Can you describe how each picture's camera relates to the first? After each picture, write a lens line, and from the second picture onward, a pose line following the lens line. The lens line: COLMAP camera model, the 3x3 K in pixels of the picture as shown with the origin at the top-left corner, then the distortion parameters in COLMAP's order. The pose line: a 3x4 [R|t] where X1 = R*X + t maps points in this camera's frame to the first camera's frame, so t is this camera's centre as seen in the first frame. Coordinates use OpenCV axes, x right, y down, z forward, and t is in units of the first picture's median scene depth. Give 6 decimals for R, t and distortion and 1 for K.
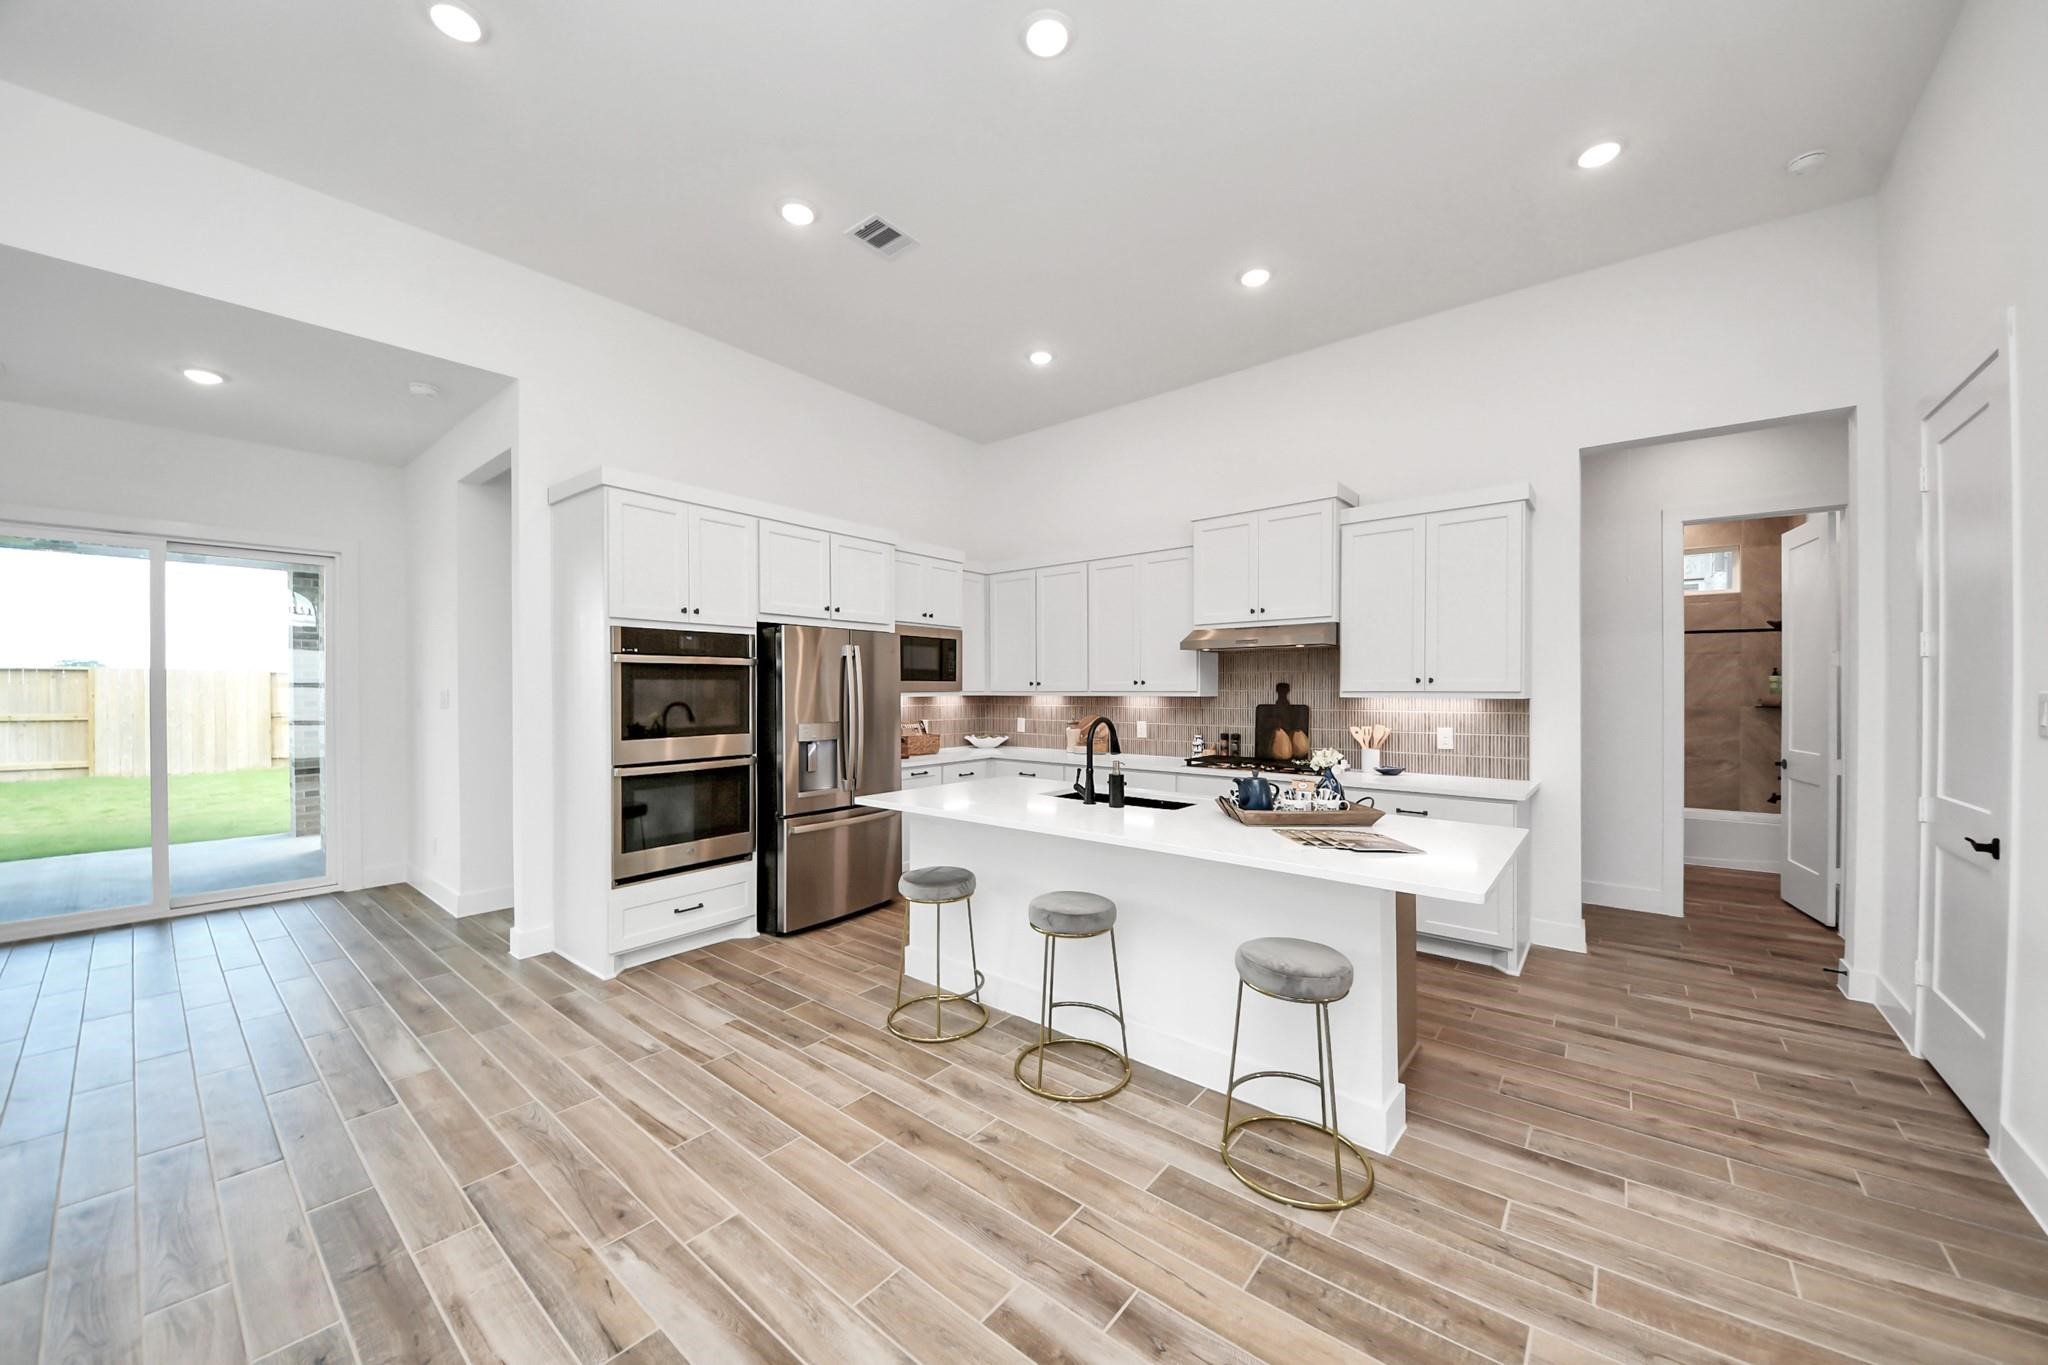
lens RADIAL K [[727.5, 0, 1007.7], [0, 727.5, 692.8], [0, 0, 1]] dist [0.018962, -0.015241]
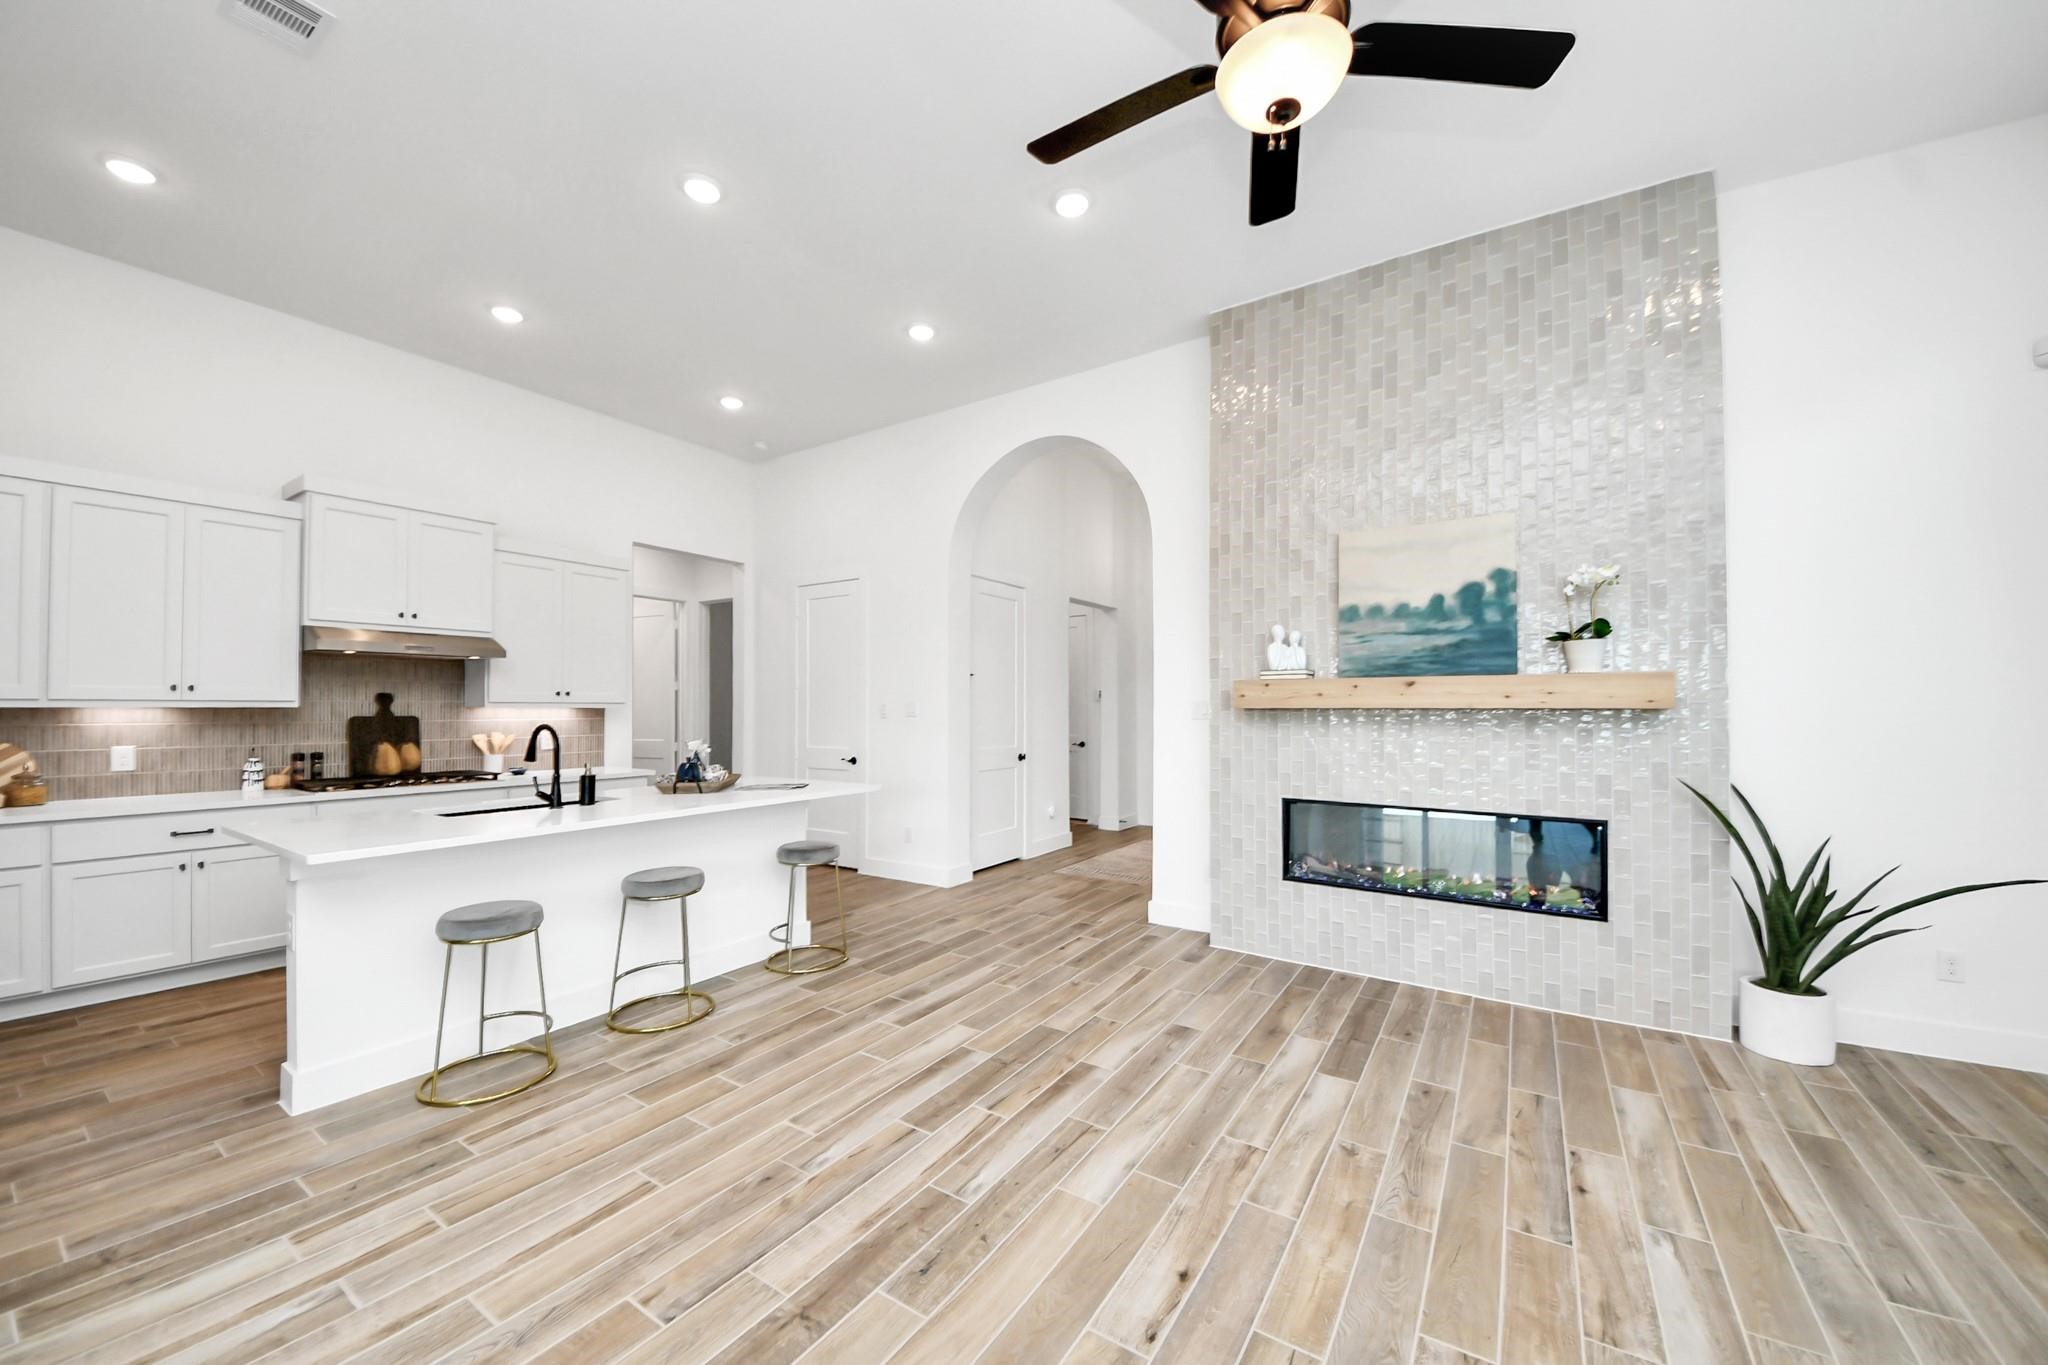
lens RADIAL K [[766.4, 0, 1024.6], [0, 766.4, 694.9], [0, 0, 1]] dist [0.061104, -0.037921]
pose [[-0.112979, 0.015458, 0.993477, -0.846227], [0.004007, 0.999878, -0.015102, 0.009108], [-0.993589, 0.002274, -0.113027, 0.366830]]
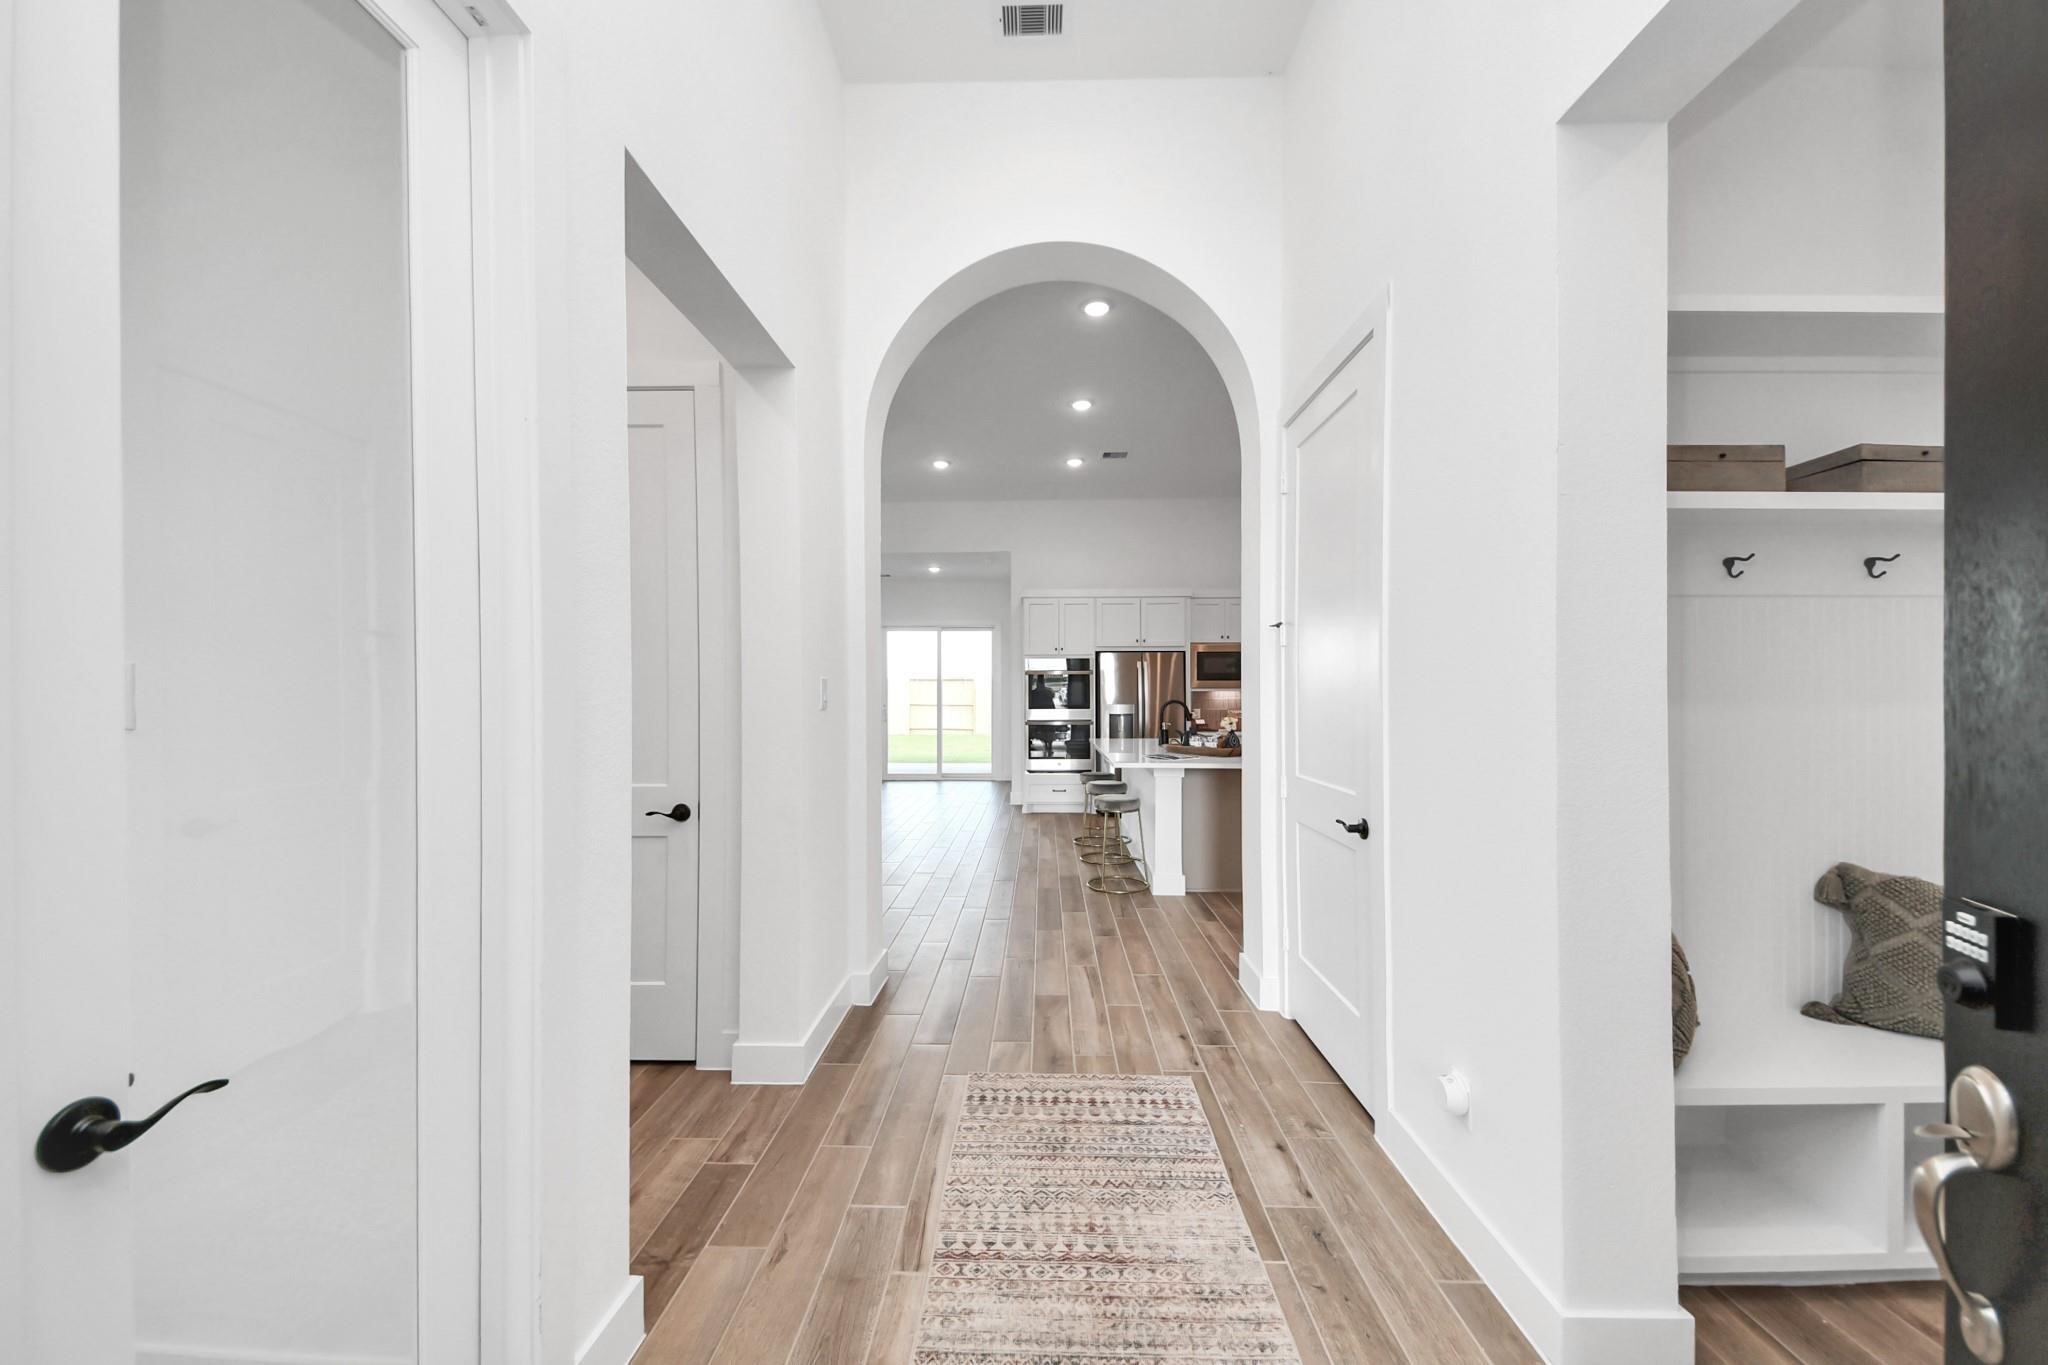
lens RADIAL K [[727.5, 0, 1007.7], [0, 727.5, 692.8], [0, 0, 1]] dist [0.018962, -0.015241]
pose [[0.604149, -0.000218, -0.796872, 1.081538], [-0.003530, 0.999989, -0.002950, 0.020870], [0.796864, 0.004595, 0.604141, -0.357741]]
